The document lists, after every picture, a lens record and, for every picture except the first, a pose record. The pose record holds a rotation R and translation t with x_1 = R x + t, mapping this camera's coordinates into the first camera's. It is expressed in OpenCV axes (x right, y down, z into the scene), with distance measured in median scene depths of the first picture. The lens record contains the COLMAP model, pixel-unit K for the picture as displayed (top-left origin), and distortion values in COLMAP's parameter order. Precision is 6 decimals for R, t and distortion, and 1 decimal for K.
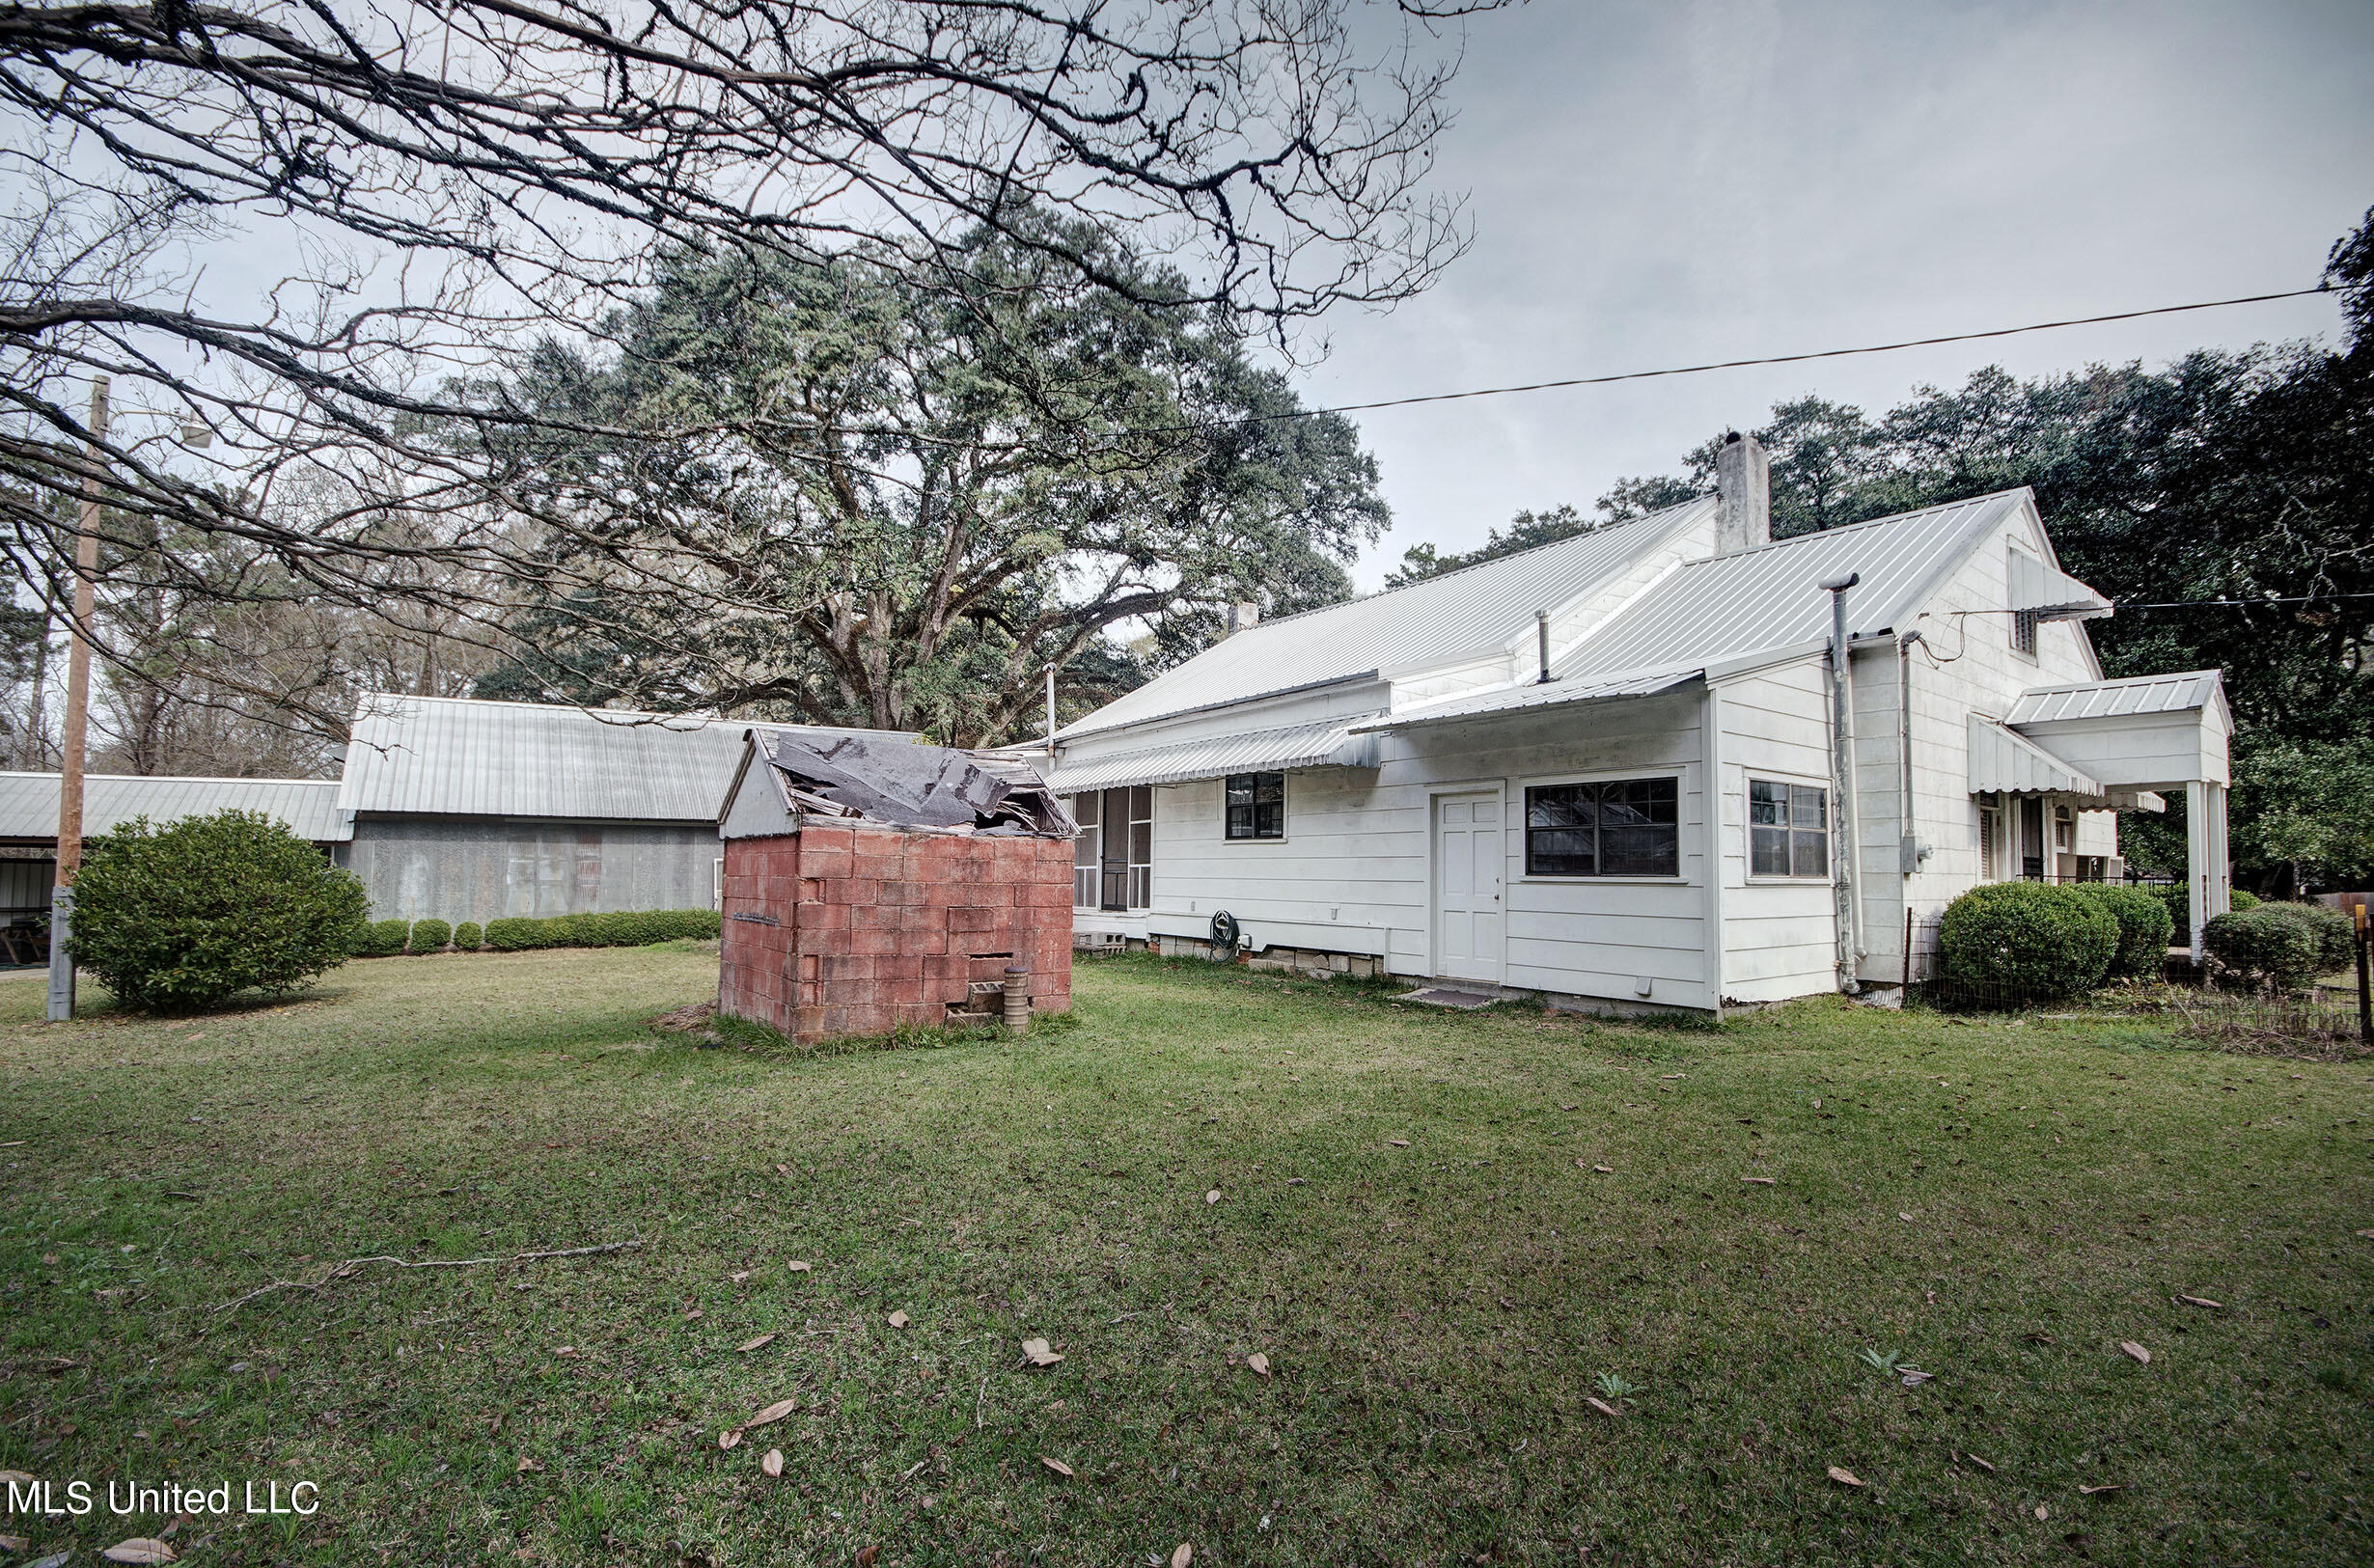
lens RADIAL K [[1044.6, 0, 1197.0], [0, 1044.6, 807.3], [0, 0, 1]] dist [-0.010205, -0.000650]
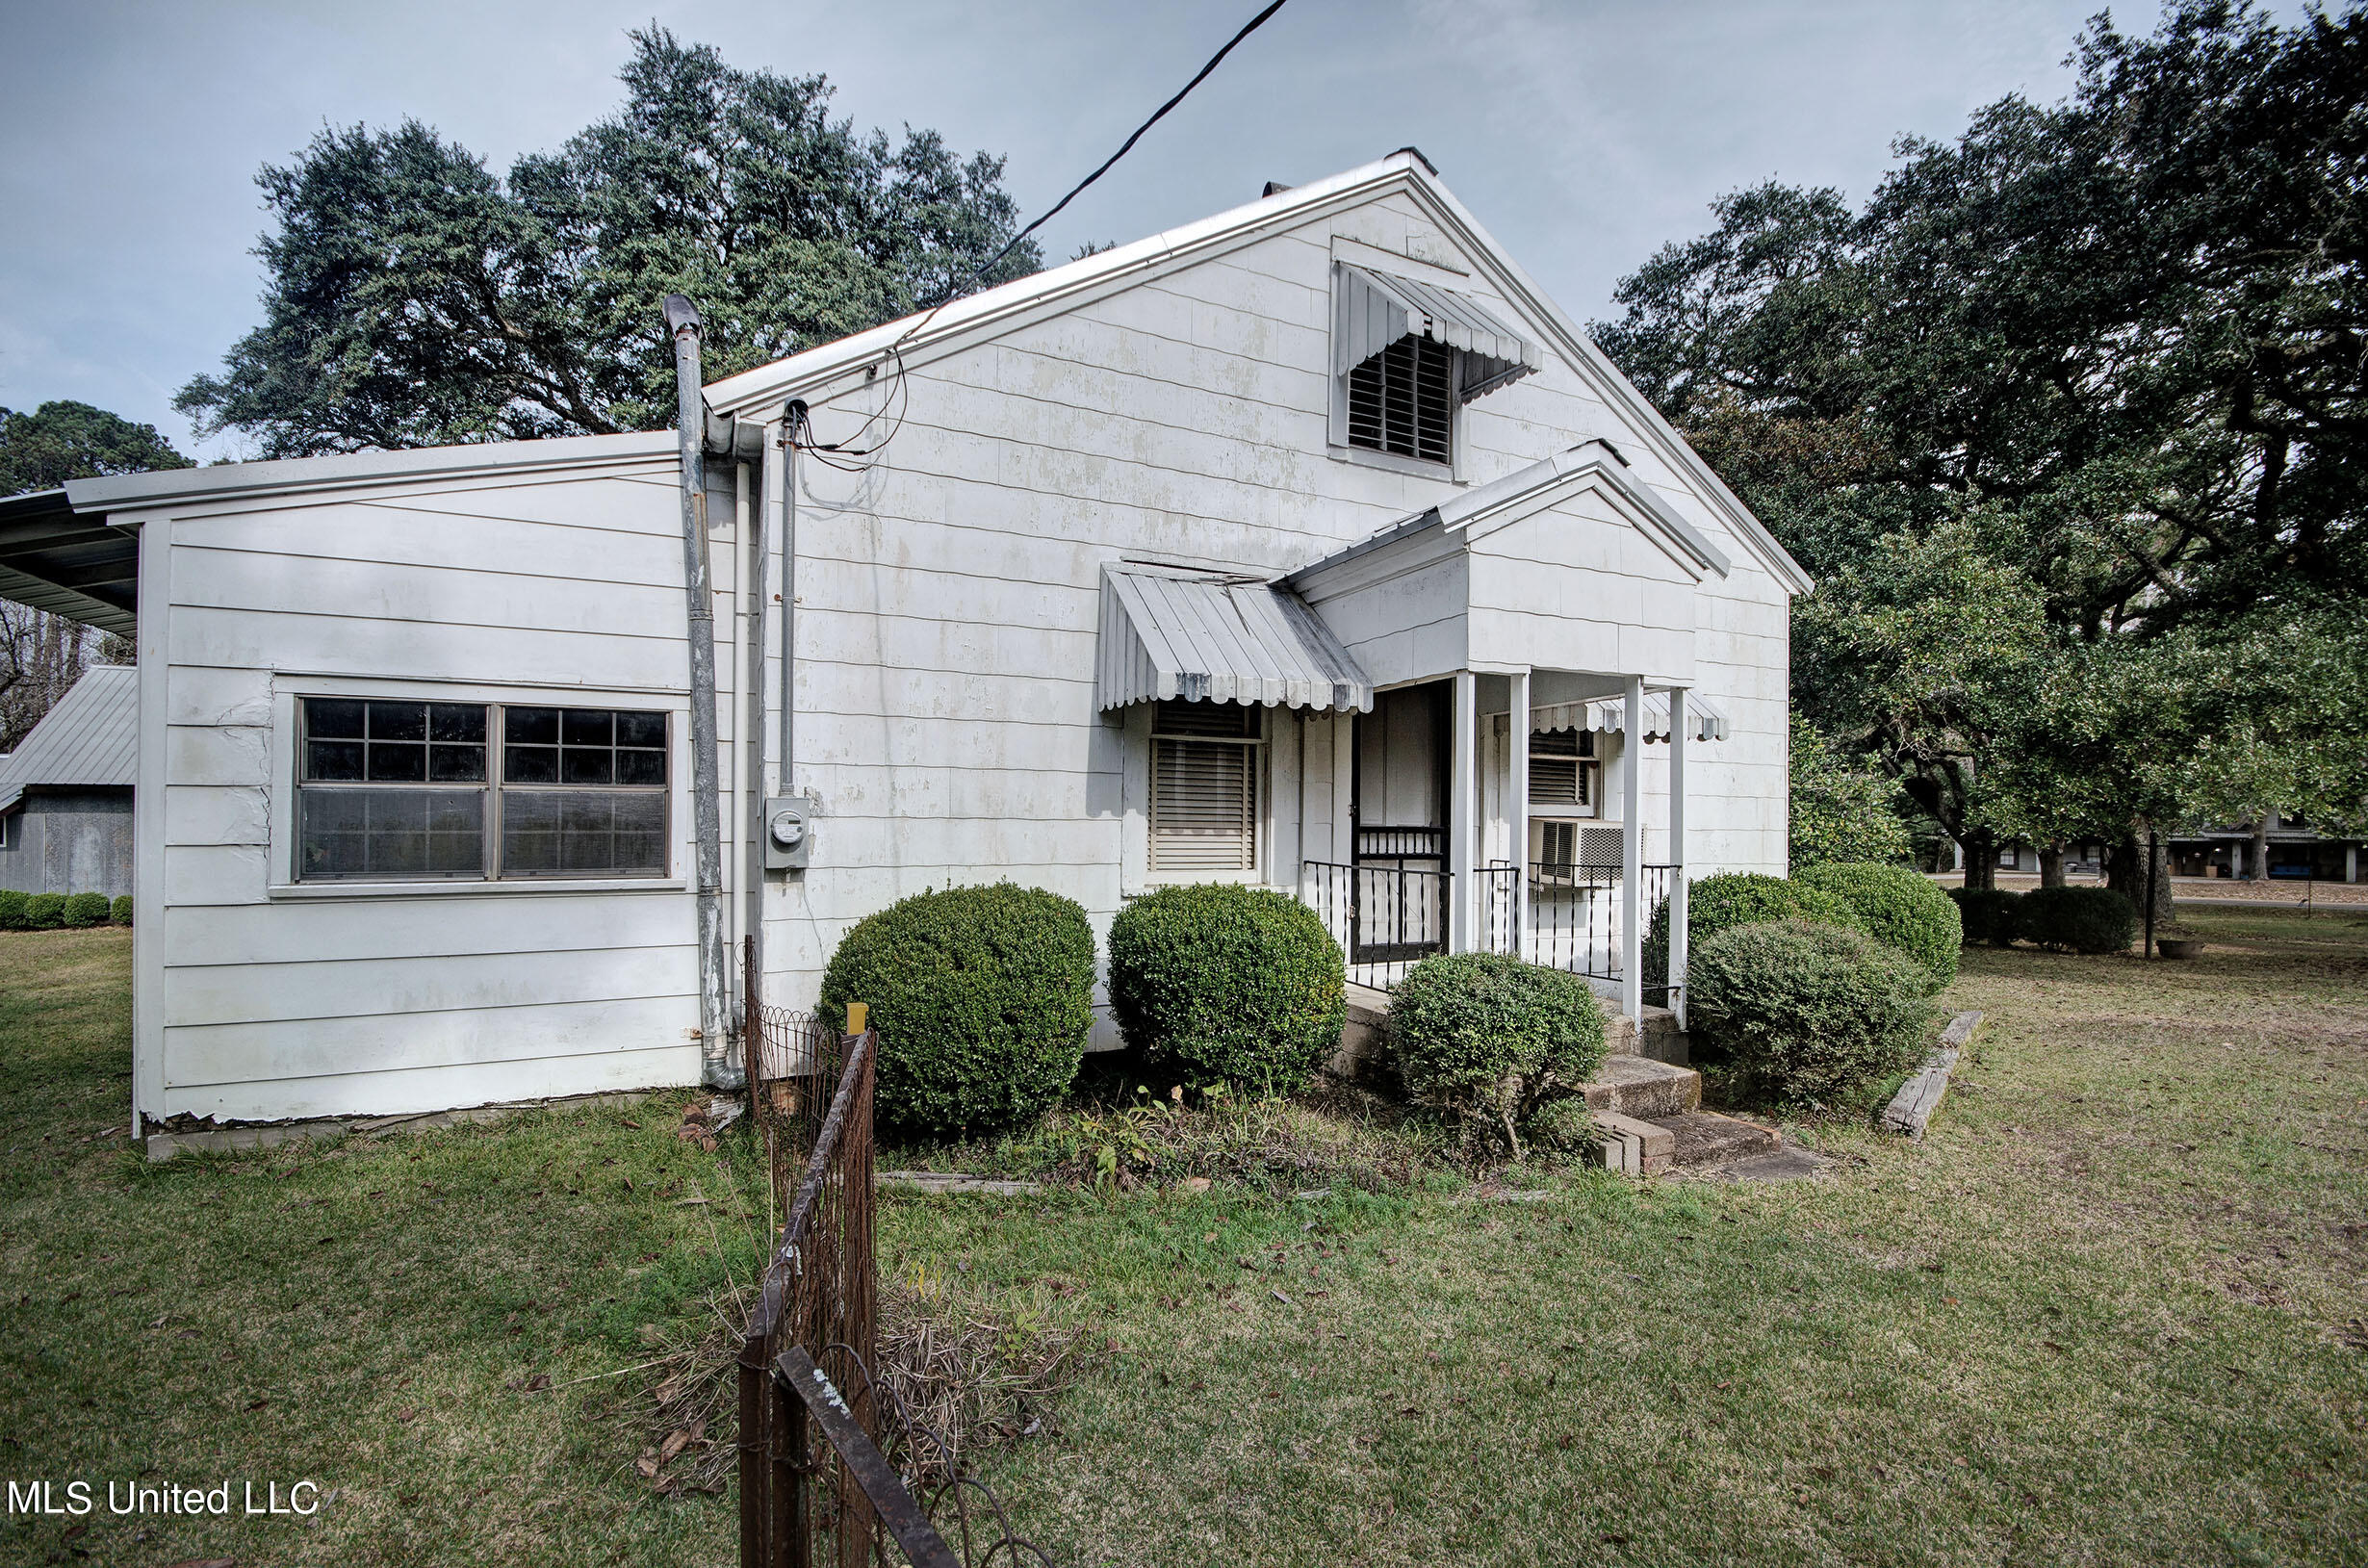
lens RADIAL K [[1042.0, 0, 1194.0], [0, 1042.0, 807.3], [0, 0, 1]] dist [-0.010205, -0.000650]
pose [[0.978521, -0.010885, -0.205860, 0.421568], [0.020288, 0.998842, 0.043623, 0.005235], [0.205147, -0.046862, 0.977609, 0.225268]]
